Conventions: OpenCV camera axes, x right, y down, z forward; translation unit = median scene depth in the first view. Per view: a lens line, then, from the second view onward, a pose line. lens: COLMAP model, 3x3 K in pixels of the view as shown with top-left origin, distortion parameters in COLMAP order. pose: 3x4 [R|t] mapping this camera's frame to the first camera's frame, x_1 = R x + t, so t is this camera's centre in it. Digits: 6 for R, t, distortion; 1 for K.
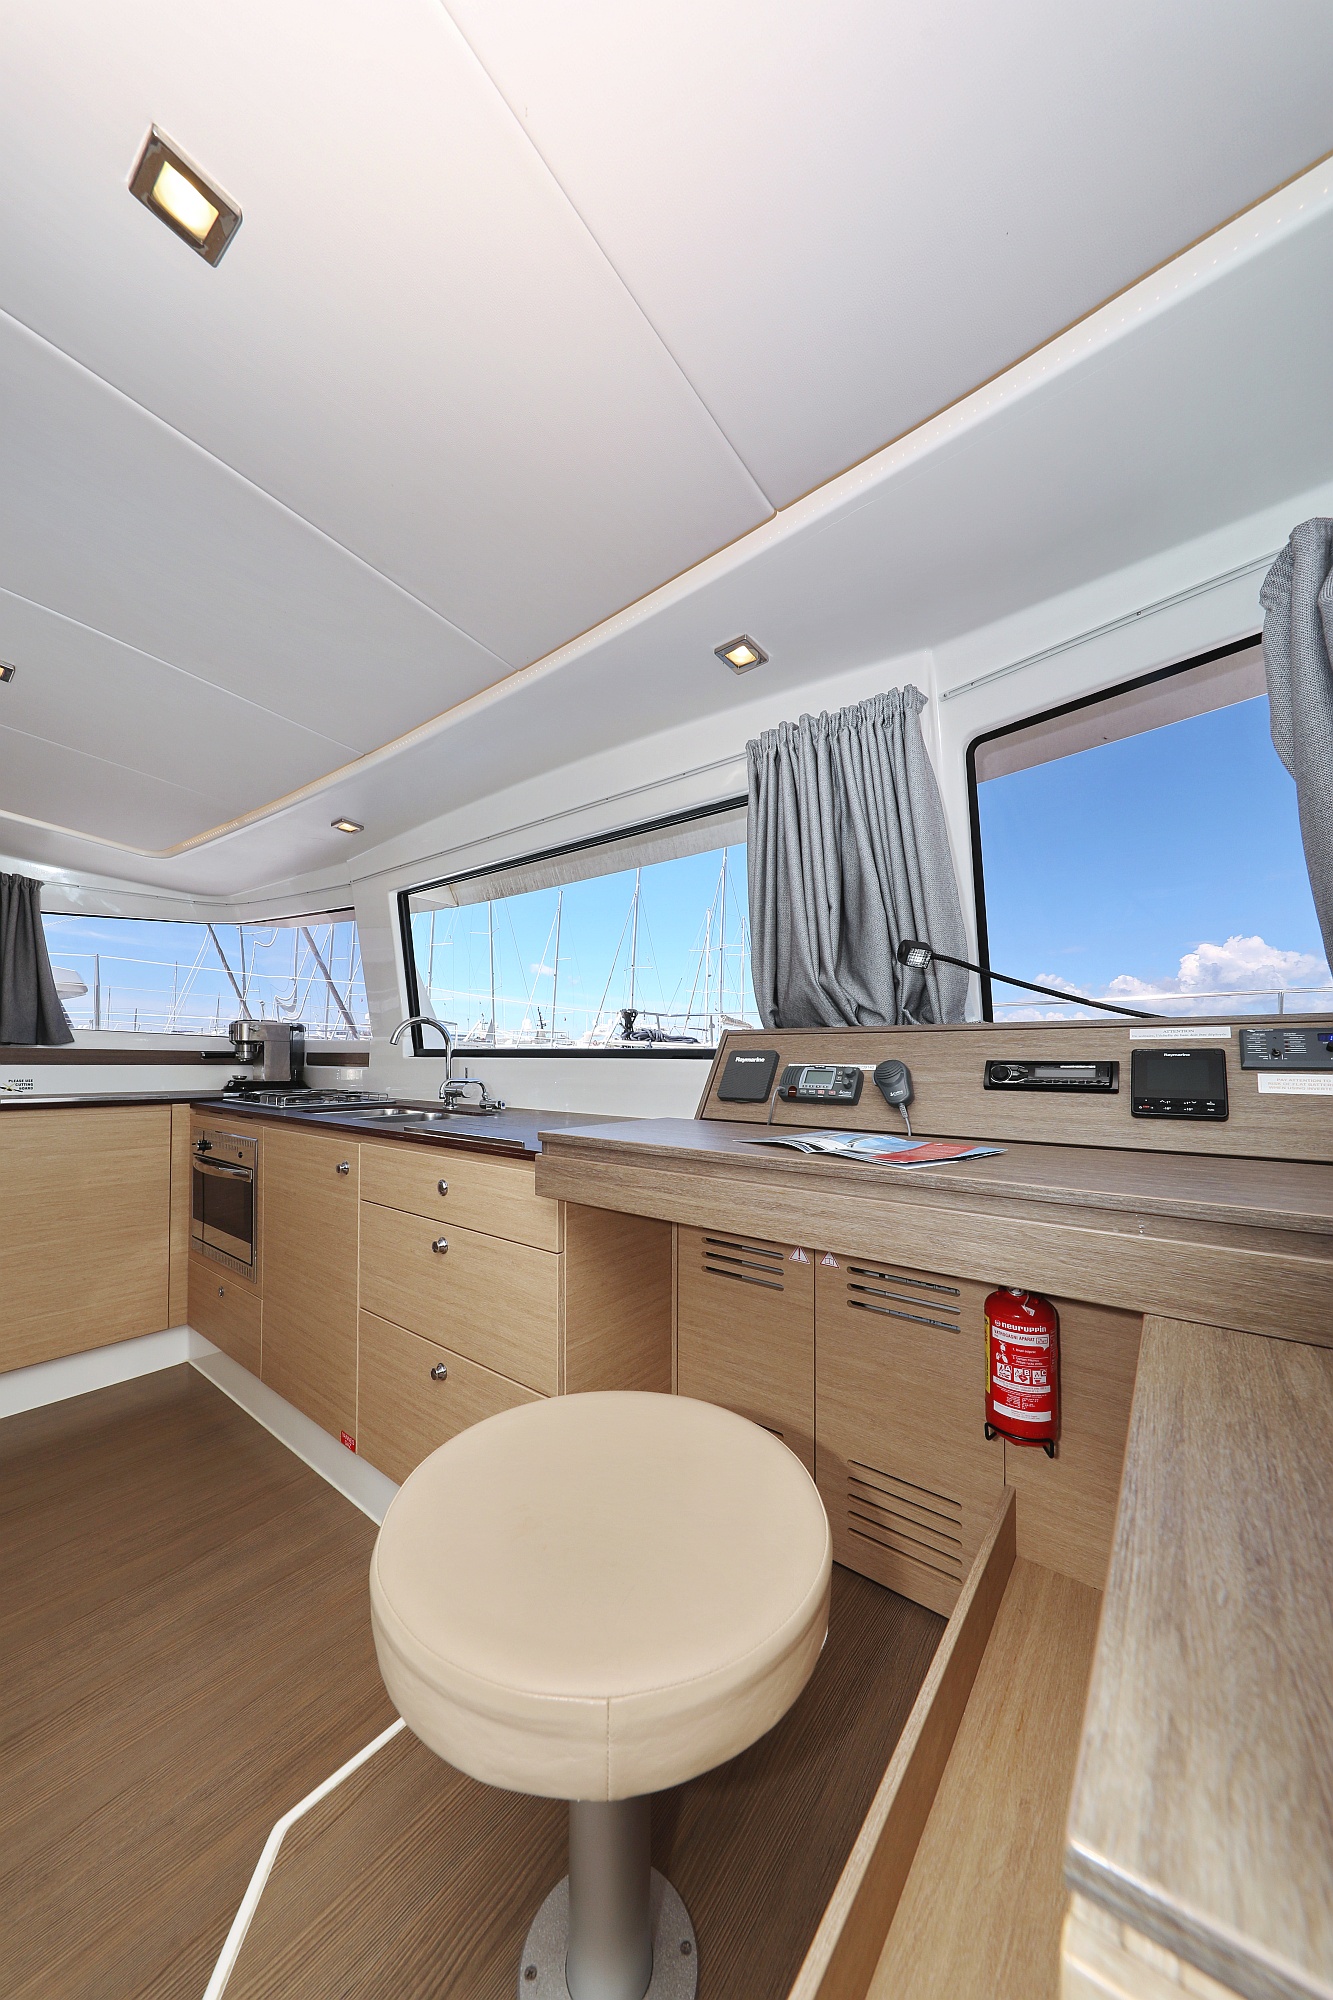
lens RADIAL K [[631.9, 0, 680.2], [0, 631.9, 1052.5], [0, 0, 1]] dist [0.000606, 0.000001]
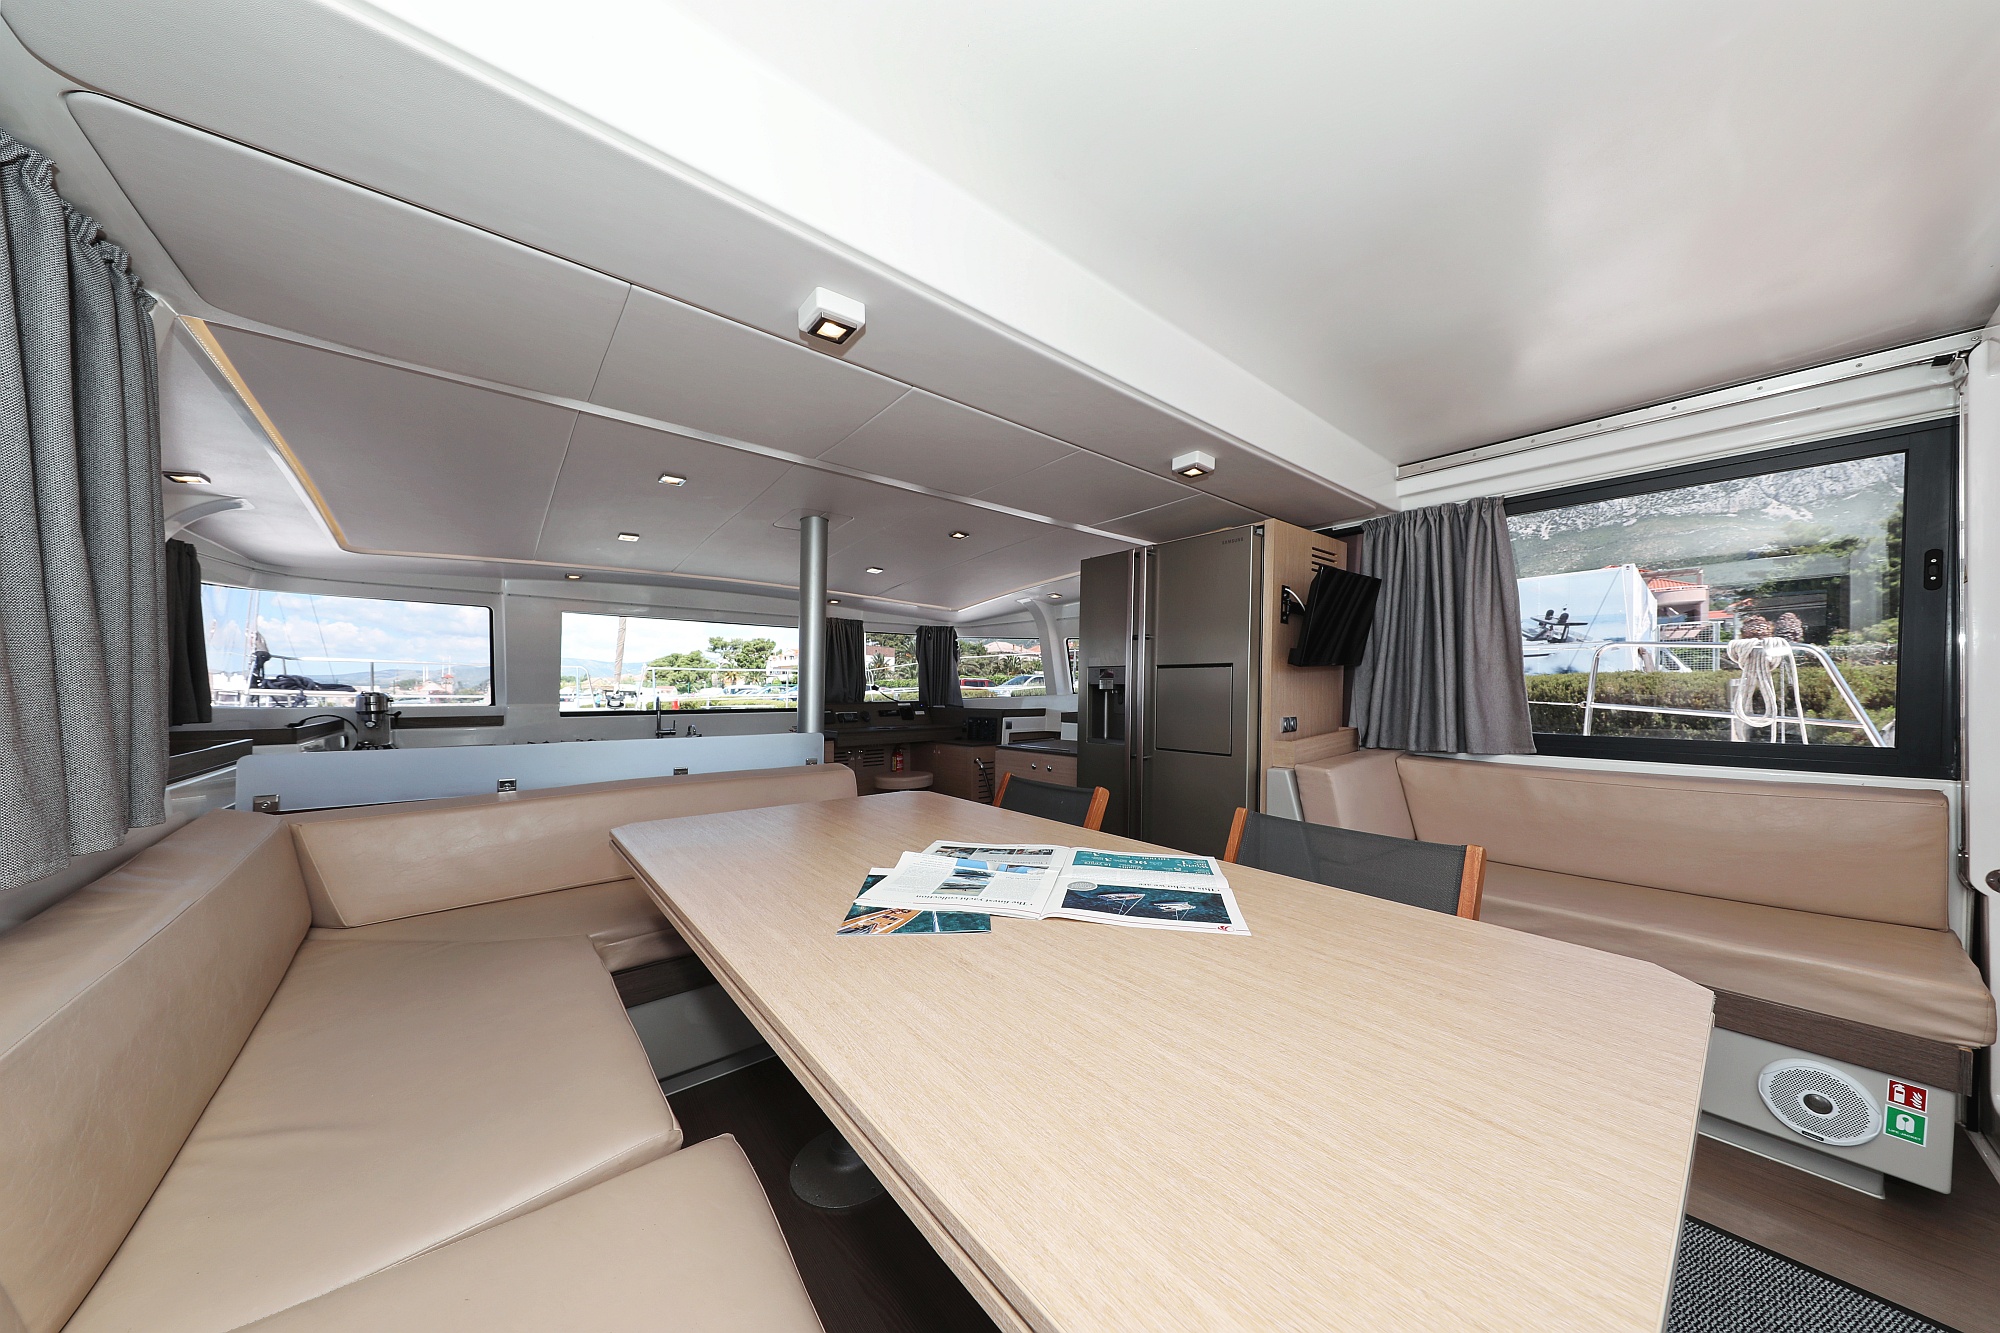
lens RADIAL K [[631.9, 0, 1025.4], [0, 631.9, 700.9], [0, 0, 1]] dist [0.000606, 0.000001]
pose [[0.217759, -0.021096, 0.975775, -4.128280], [-0.009217, 0.999677, 0.023670, -0.189689], [-0.975959, -0.014148, 0.217494, -1.176006]]
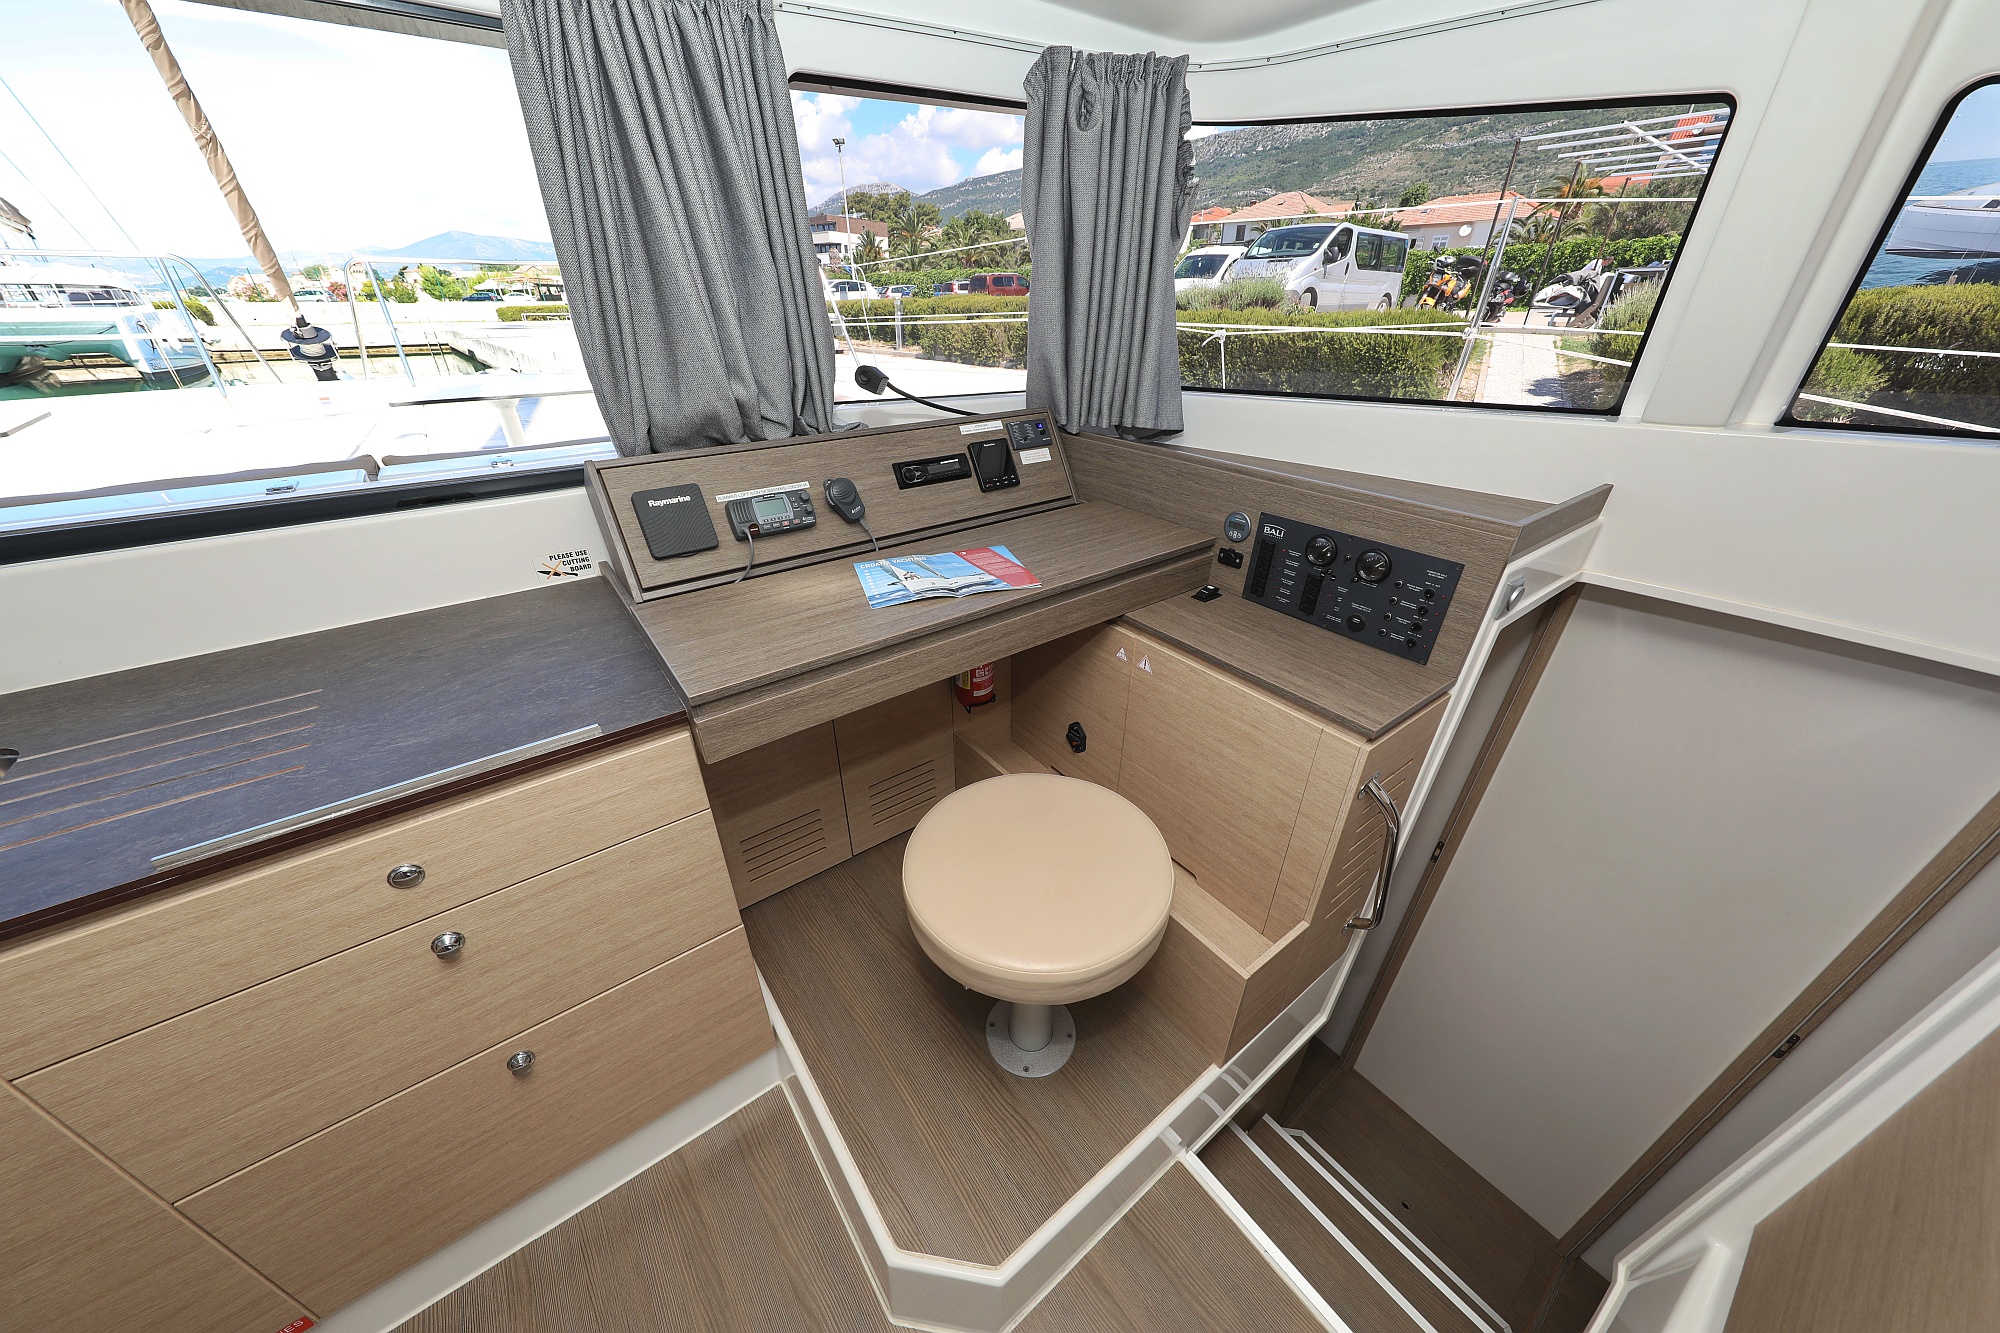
lens RADIAL K [[678.0, 0, 996.8], [0, 678.0, 676.9], [0, 0, 1]] dist [-0.000458, -0.000016]
pose [[0.283393, -0.480619, 0.829876, -0.782614], [-0.016429, 0.862792, 0.505292, -0.312314], [-0.958863, -0.156830, 0.236613, 0.456583]]
